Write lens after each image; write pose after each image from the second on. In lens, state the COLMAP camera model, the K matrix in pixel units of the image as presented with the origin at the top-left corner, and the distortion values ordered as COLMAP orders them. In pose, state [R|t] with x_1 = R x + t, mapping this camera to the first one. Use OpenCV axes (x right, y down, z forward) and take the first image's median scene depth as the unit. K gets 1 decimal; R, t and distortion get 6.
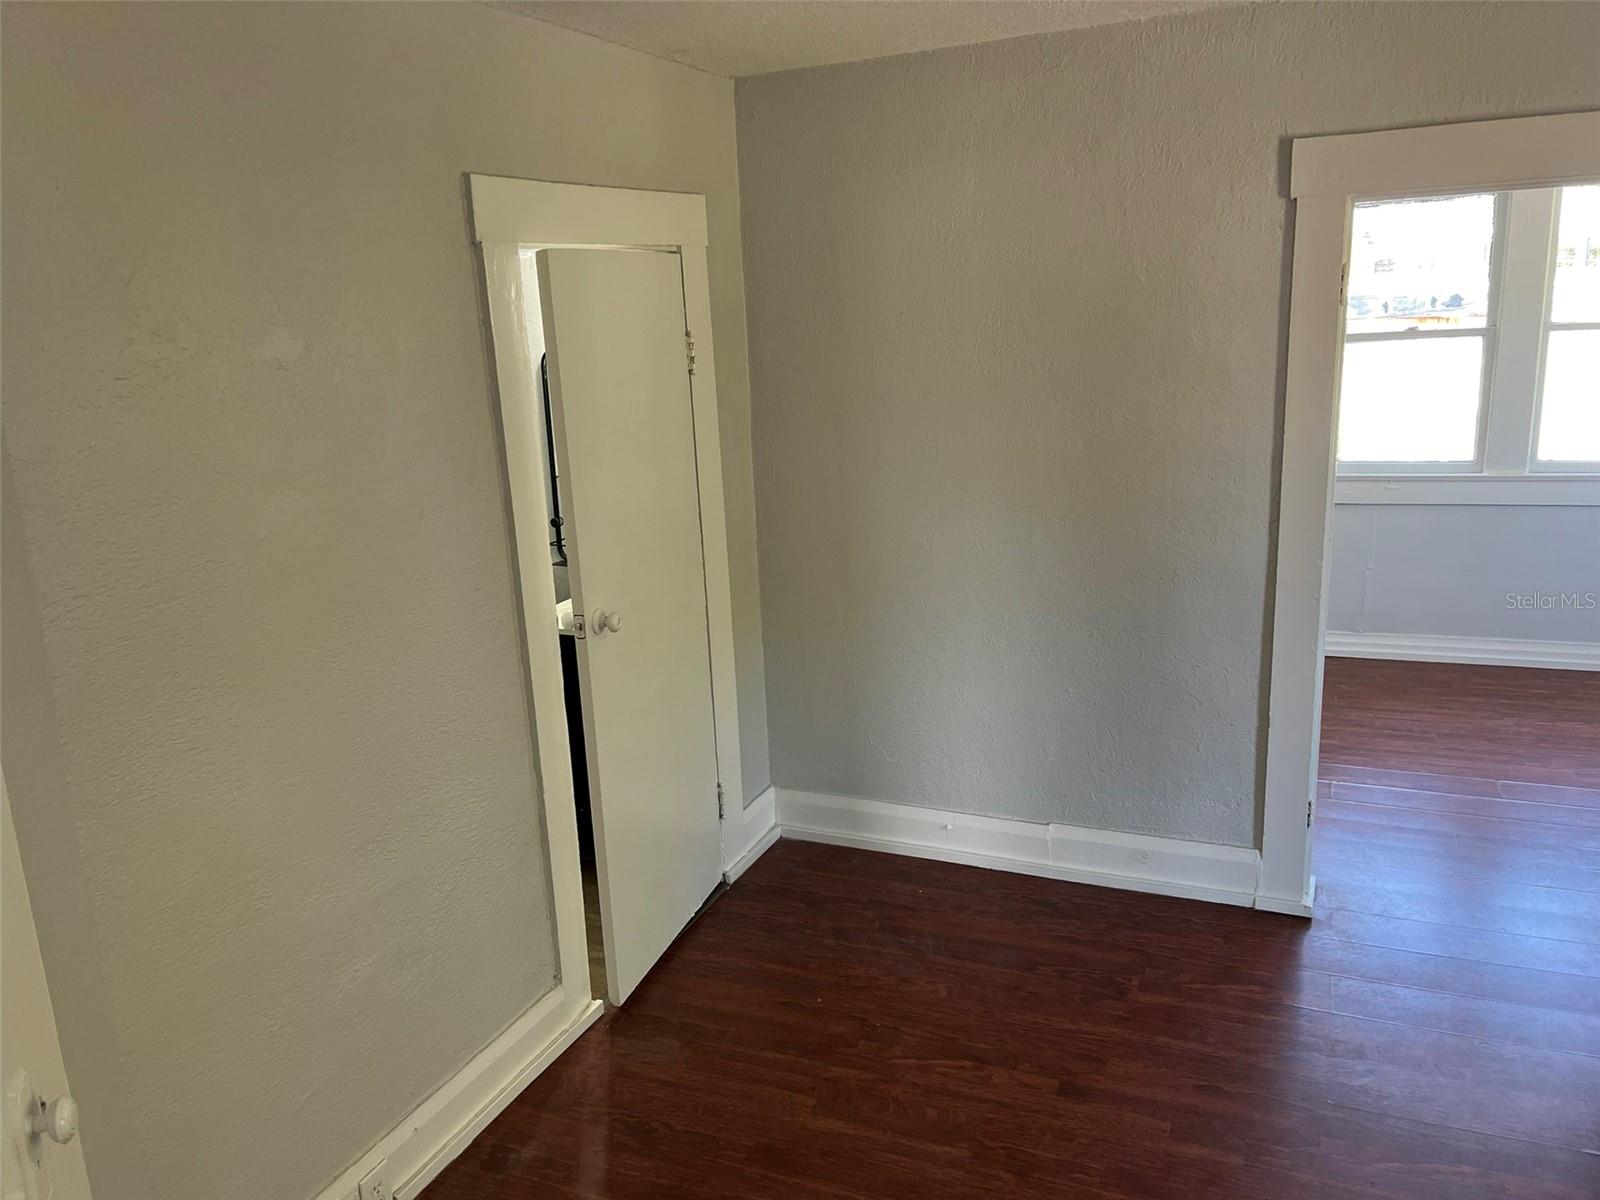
lens RADIAL K [[1204.7, 0, 790.8], [0, 1204.7, 595.5], [0, 0, 1]] dist [0.050246, -0.050879]
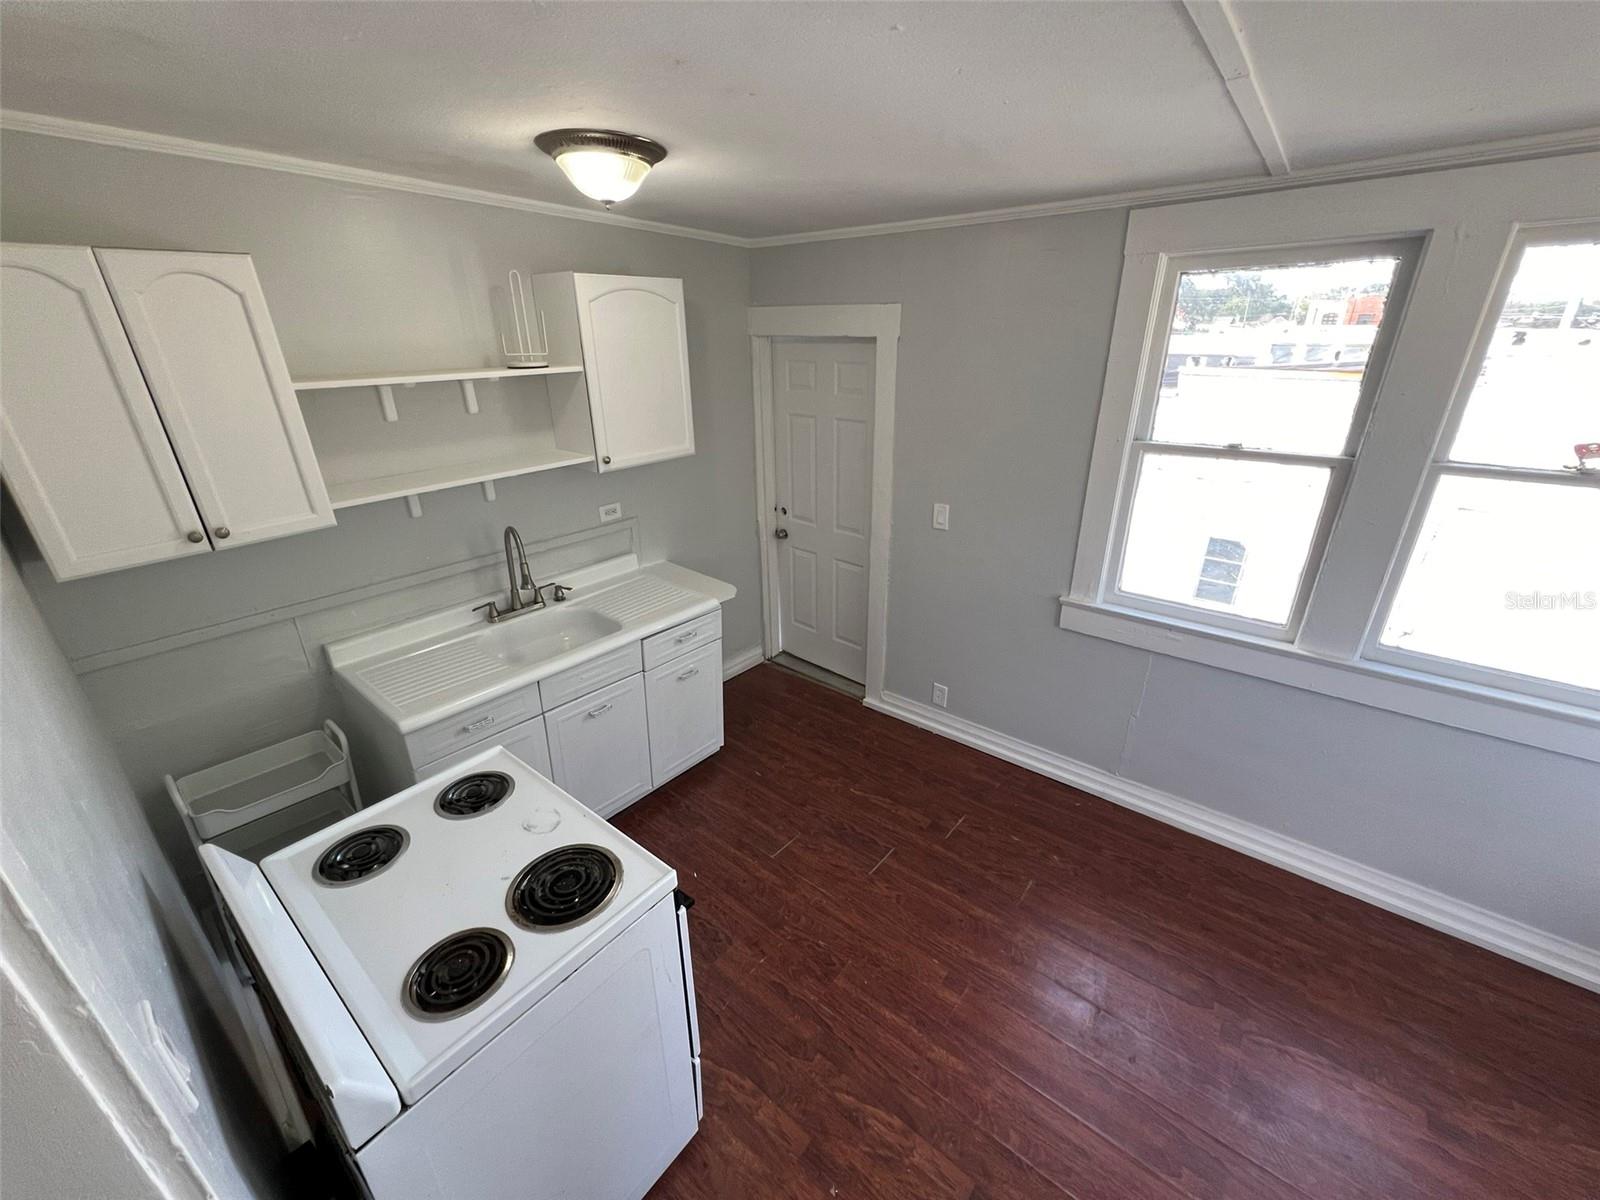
lens RADIAL K [[642.4, 0, 796.4], [0, 642.4, 598.2], [0, 0, 1]] dist [-0.000397, -0.000451]
pose [[0.961362, 0.130755, -0.242254, 0.441541], [-0.083258, 0.976888, 0.196868, -0.225698], [0.262396, -0.169092, 0.950029, 0.656576]]
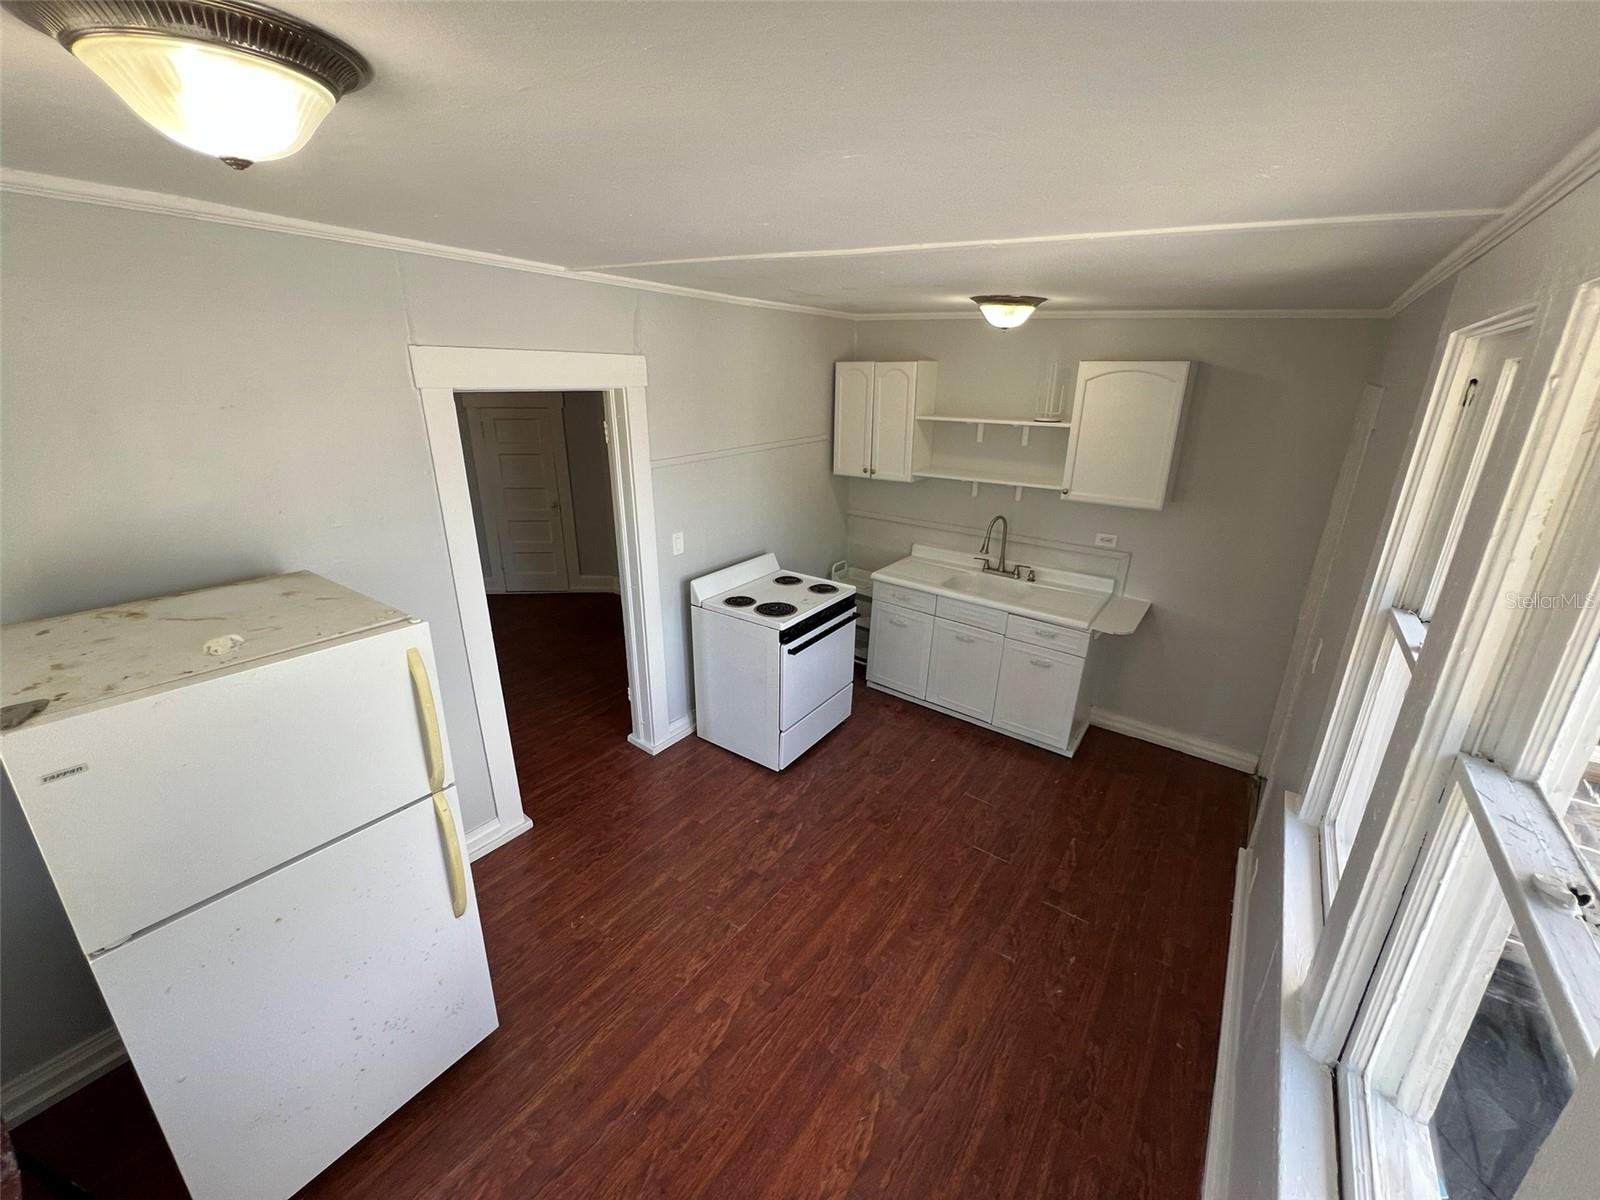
lens RADIAL K [[642.2, 0, 797.0], [0, 642.2, 595.7], [0, 0, 1]] dist [-0.003489, 0.000080]
pose [[-0.217134, 0.351396, -0.910700, 0.955987], [-0.214352, 0.893022, 0.395682, -0.345436], [0.952316, 0.281126, -0.118583, 0.994177]]
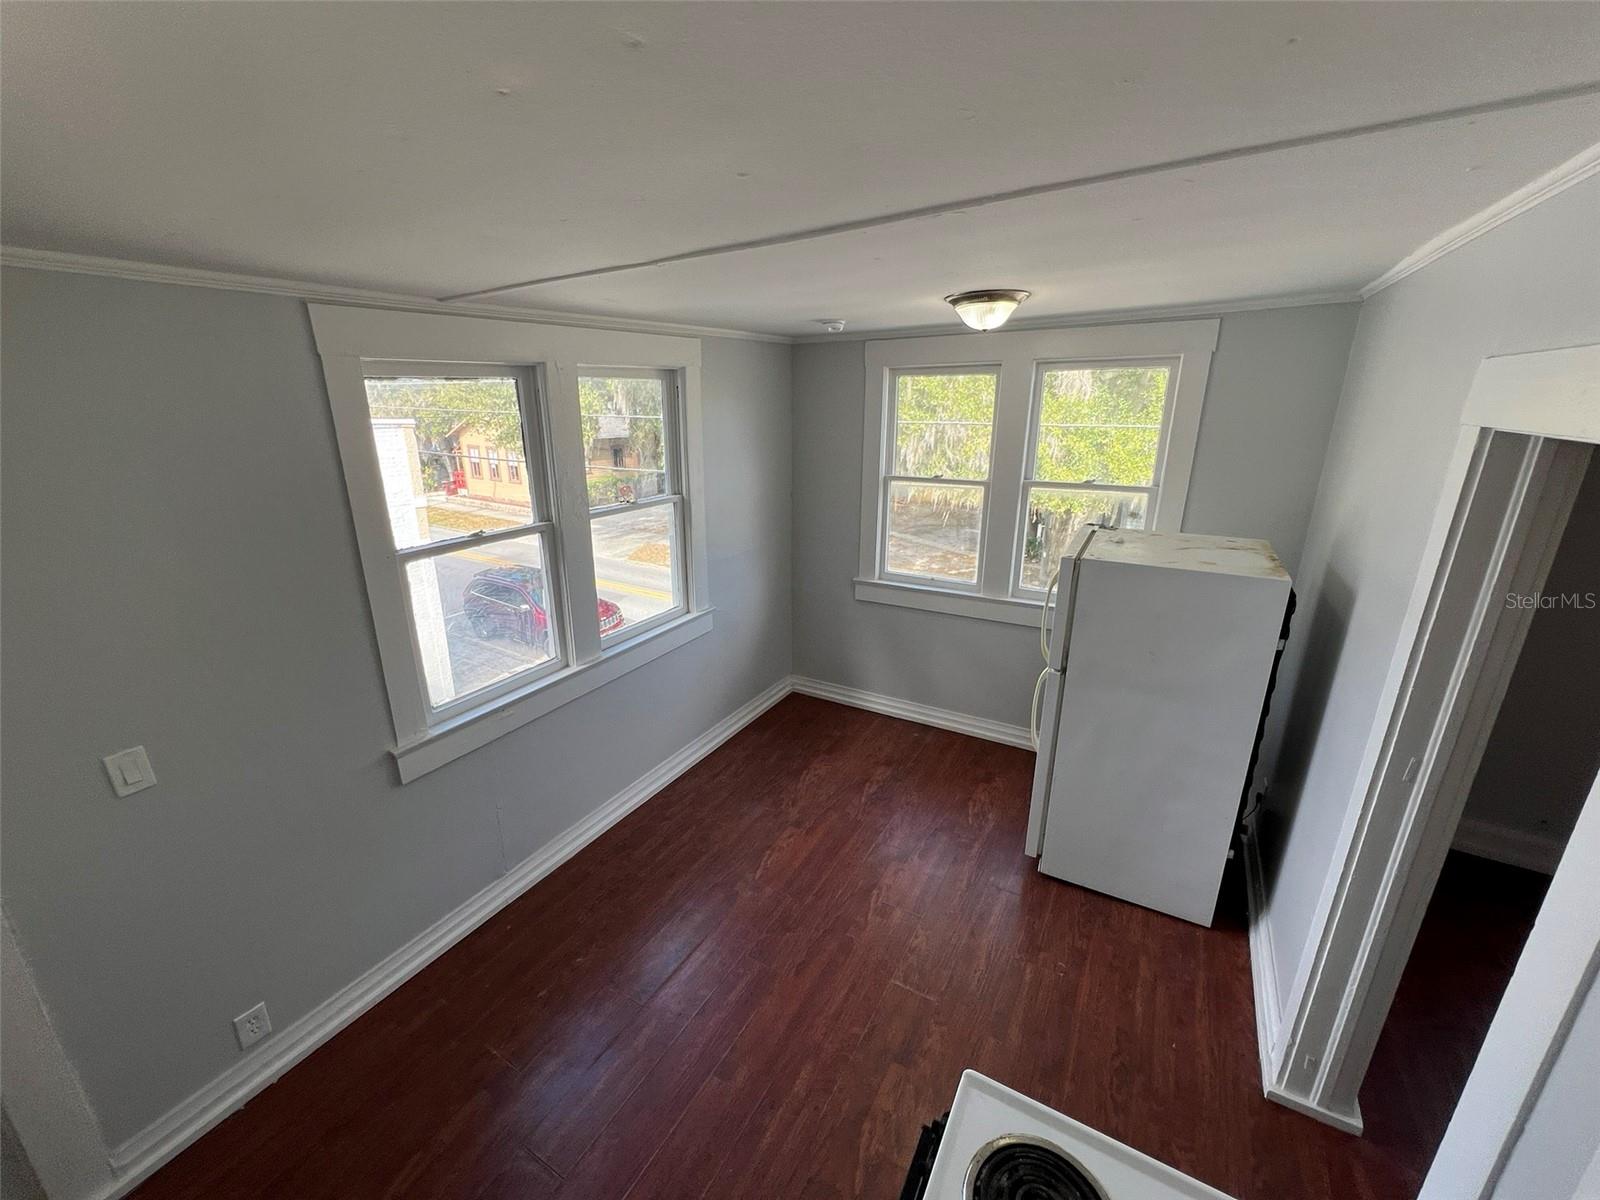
lens RADIAL K [[642.2, 0, 799.8], [0, 642.2, 604.7], [0, 0, 1]] dist [-0.003489, 0.000080]
pose [[0.117112, -0.266925, 0.956575, 0.133866], [0.219147, 0.946405, 0.237257, -0.282715], [-0.968638, 0.181845, 0.169331, 0.890740]]
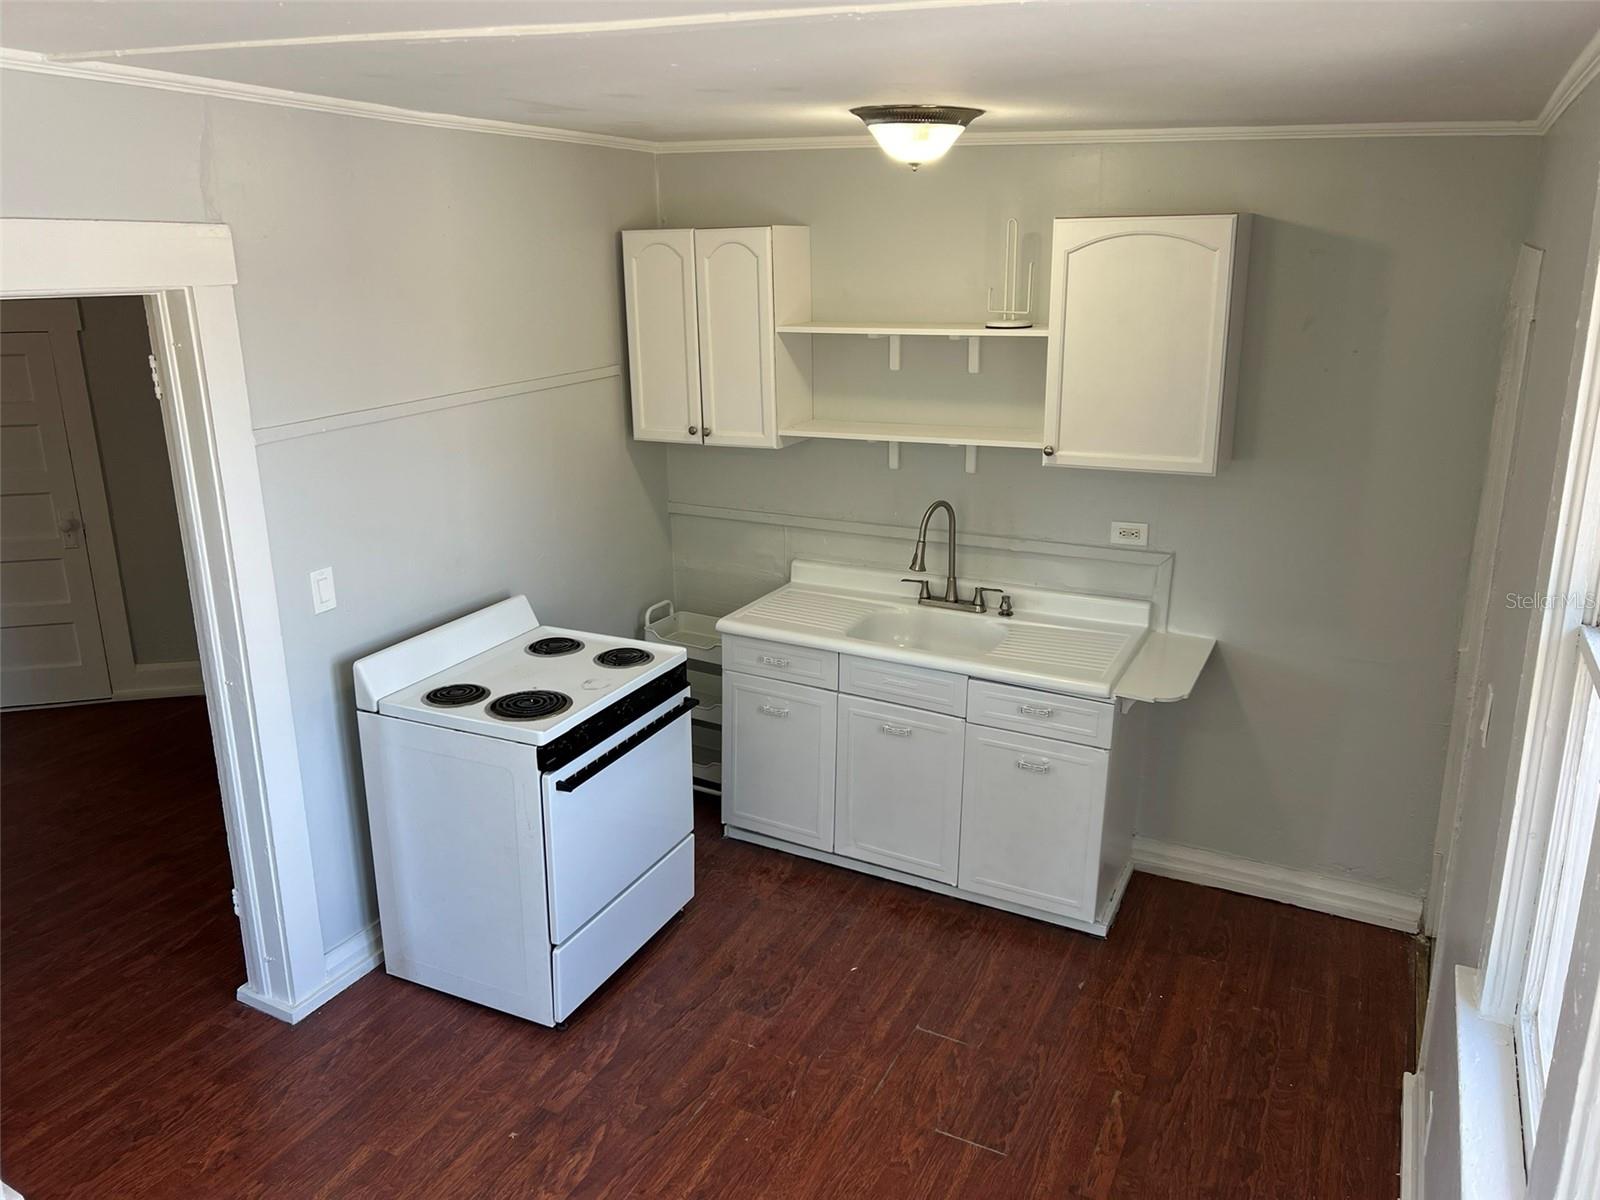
lens RADIAL K [[1204.7, 0, 780.3], [0, 1204.7, 587.6], [0, 0, 1]] dist [0.050246, -0.050879]
pose [[-0.059972, 0.303457, -0.950956, 0.944101], [-0.201753, 0.929324, 0.309277, -0.349830], [0.977599, 0.210407, 0.005490, 1.014623]]
